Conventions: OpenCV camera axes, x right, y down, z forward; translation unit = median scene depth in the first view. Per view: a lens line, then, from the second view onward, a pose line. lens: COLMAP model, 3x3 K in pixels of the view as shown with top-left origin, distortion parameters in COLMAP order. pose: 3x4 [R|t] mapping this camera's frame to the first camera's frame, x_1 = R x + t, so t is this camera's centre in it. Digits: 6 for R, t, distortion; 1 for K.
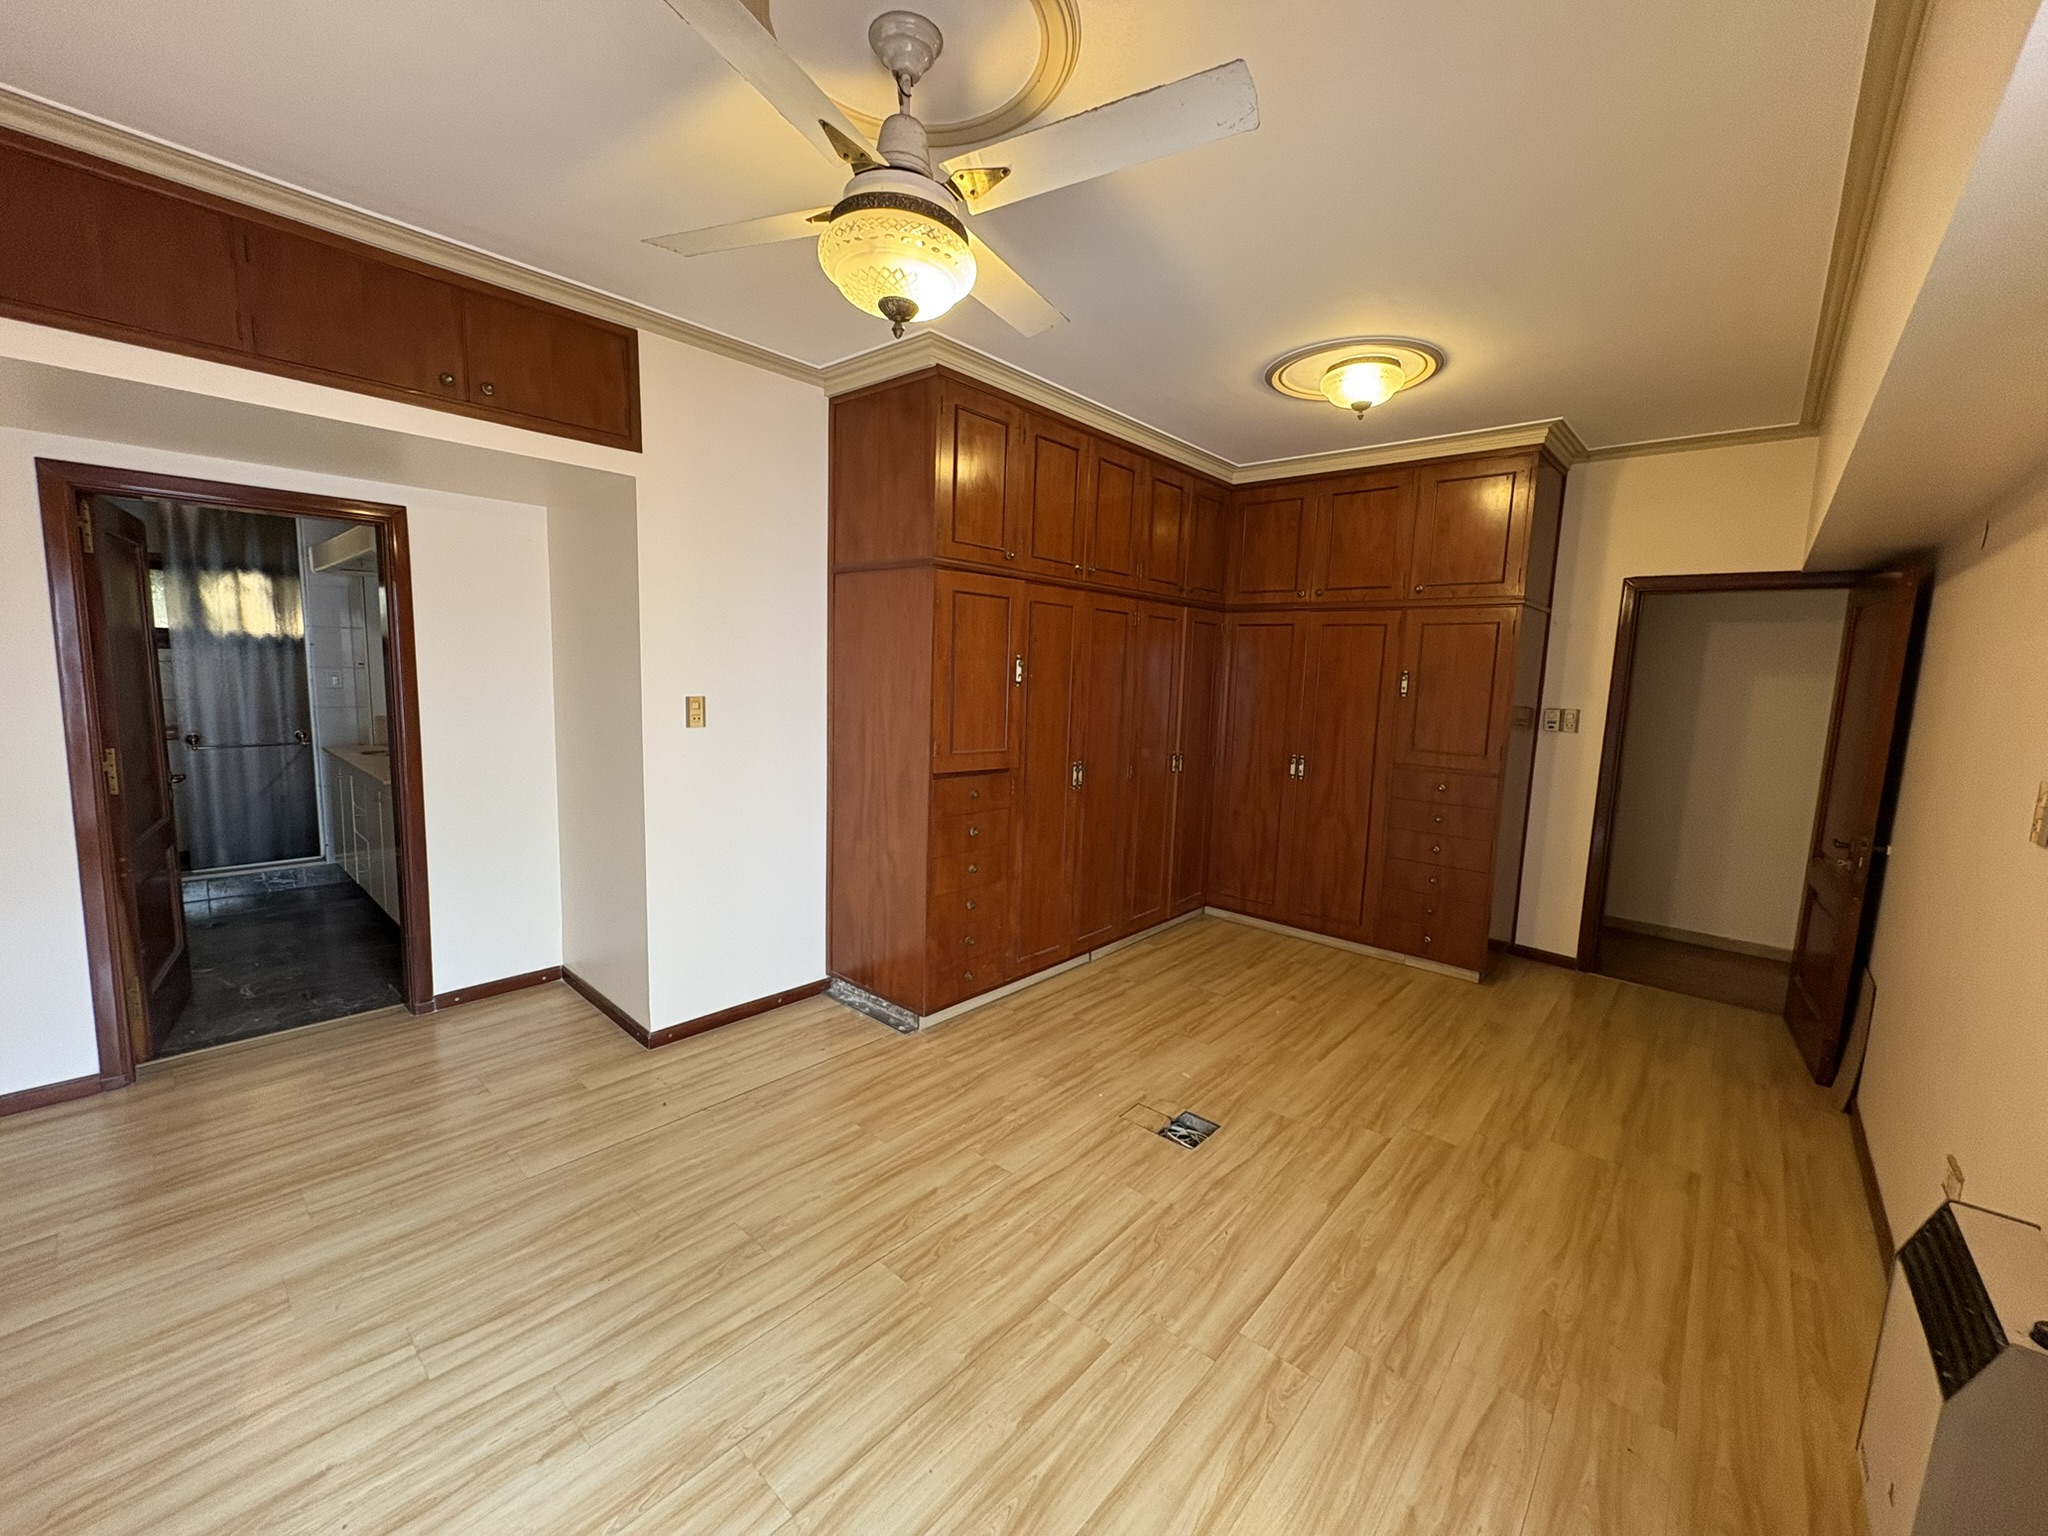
lens RADIAL K [[819.7, 0, 1023.0], [0, 819.7, 768.6], [0, 0, 1]] dist [0.000612, 0.000125]
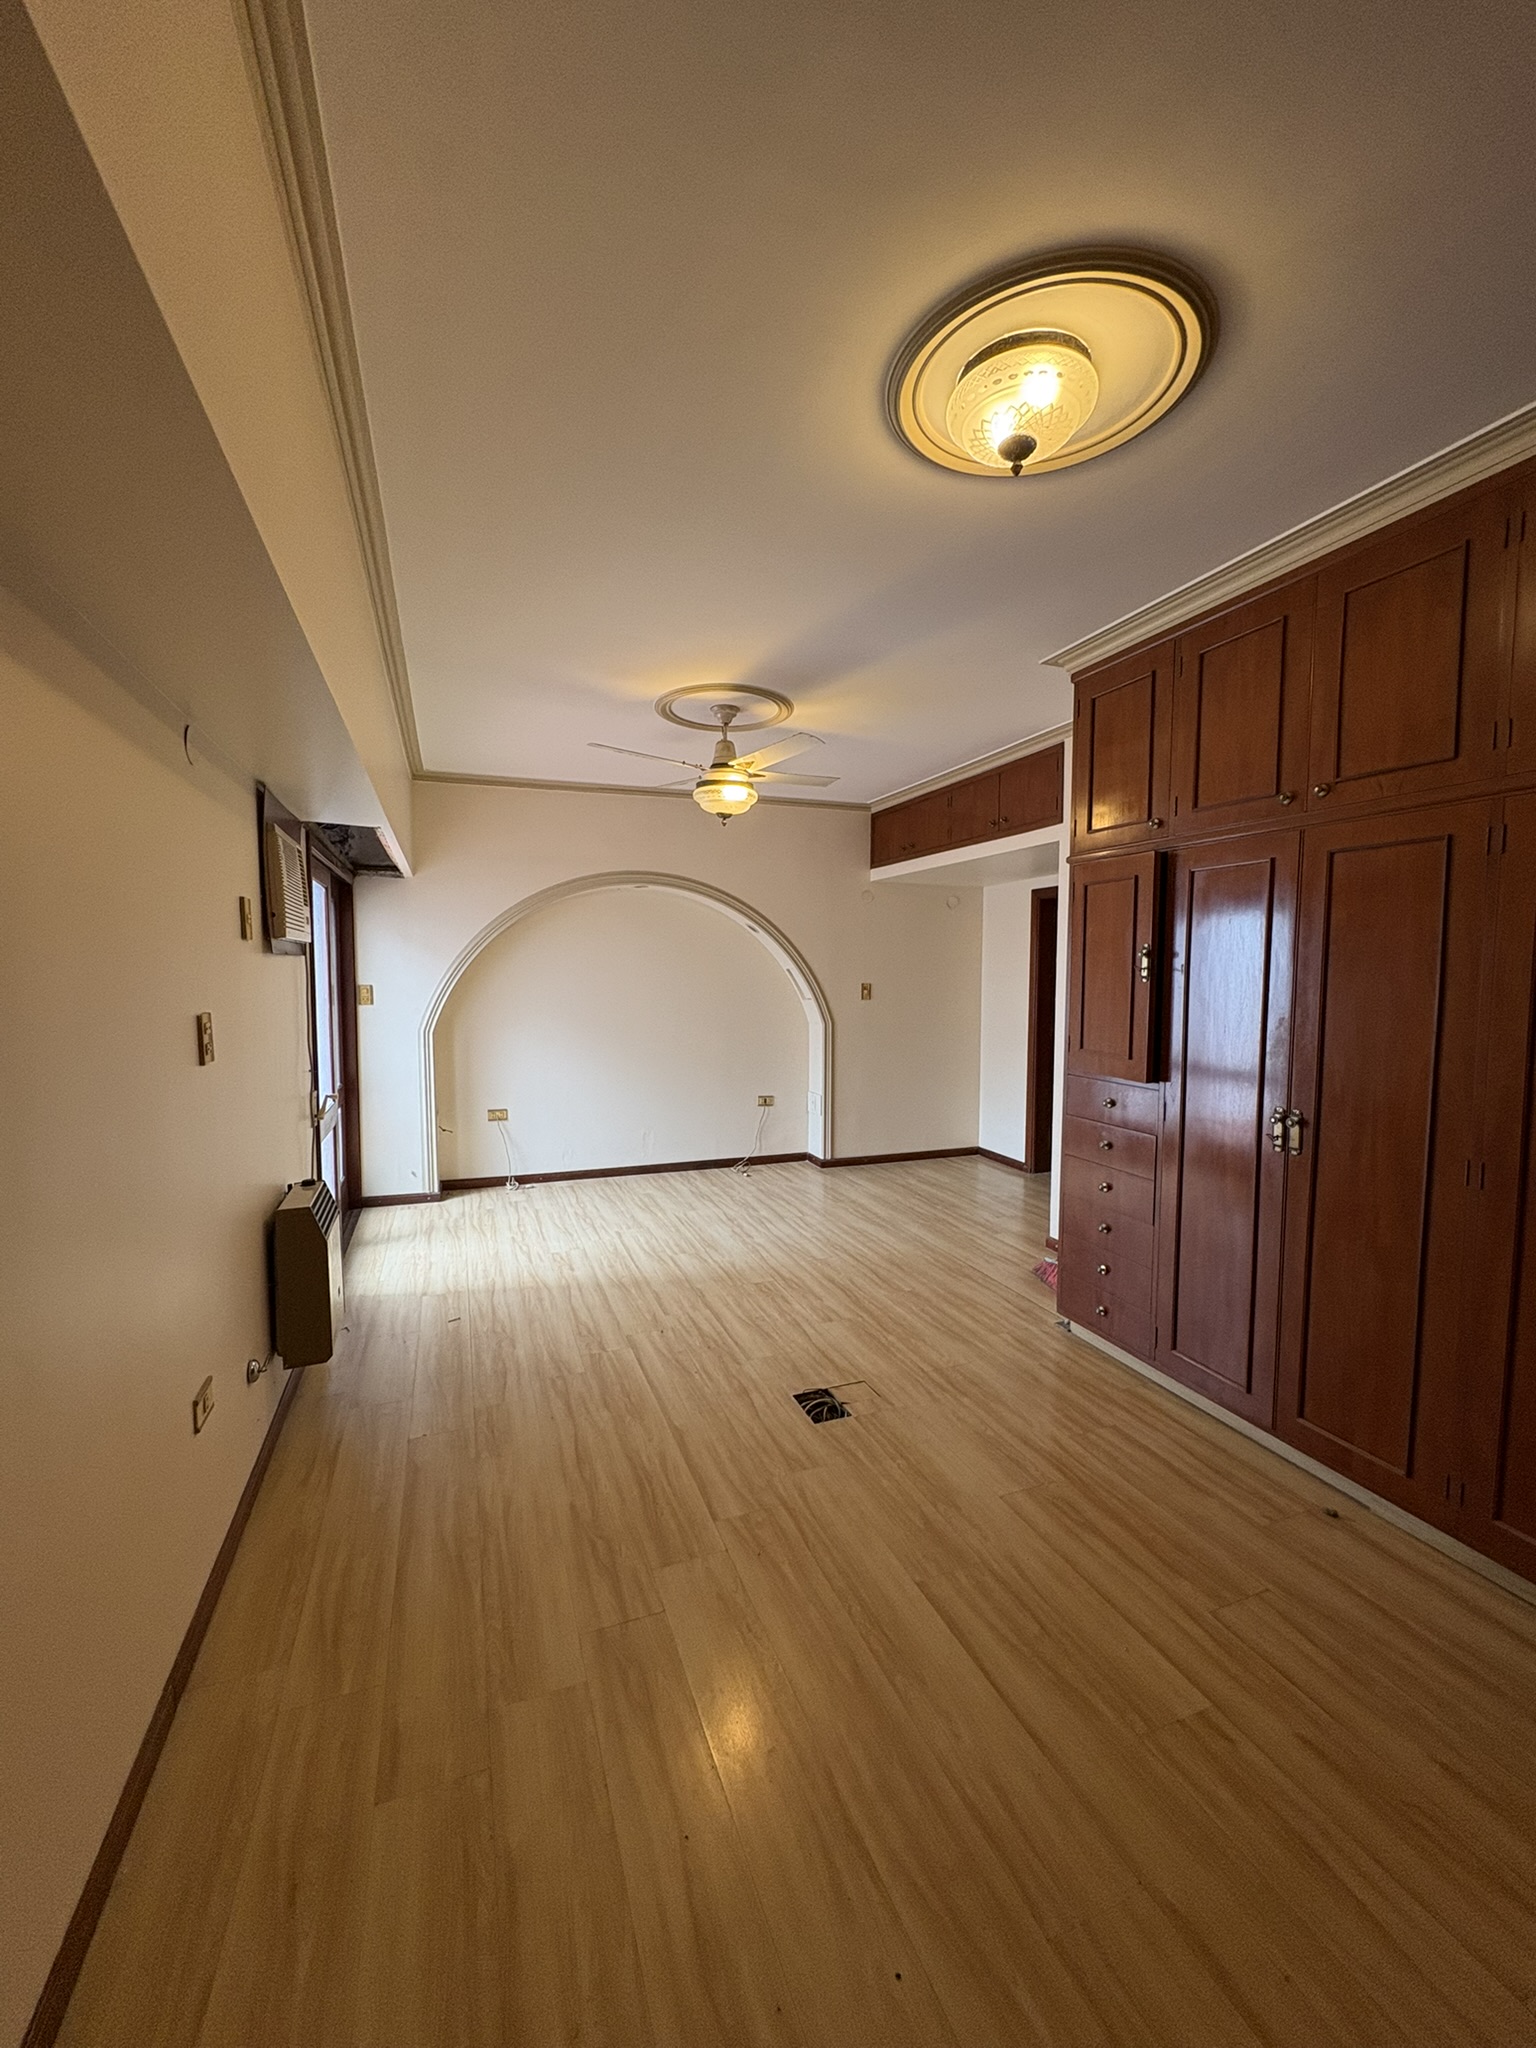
lens RADIAL K [[819.7, 0, 767.2], [0, 819.7, 1027.0], [0, 0, 1]] dist [0.000612, 0.000125]
pose [[-0.463683, 0.028488, -0.885543, 1.205799], [-0.125561, 0.987283, 0.097507, -0.121336], [0.877059, 0.156402, -0.454209, 1.432113]]
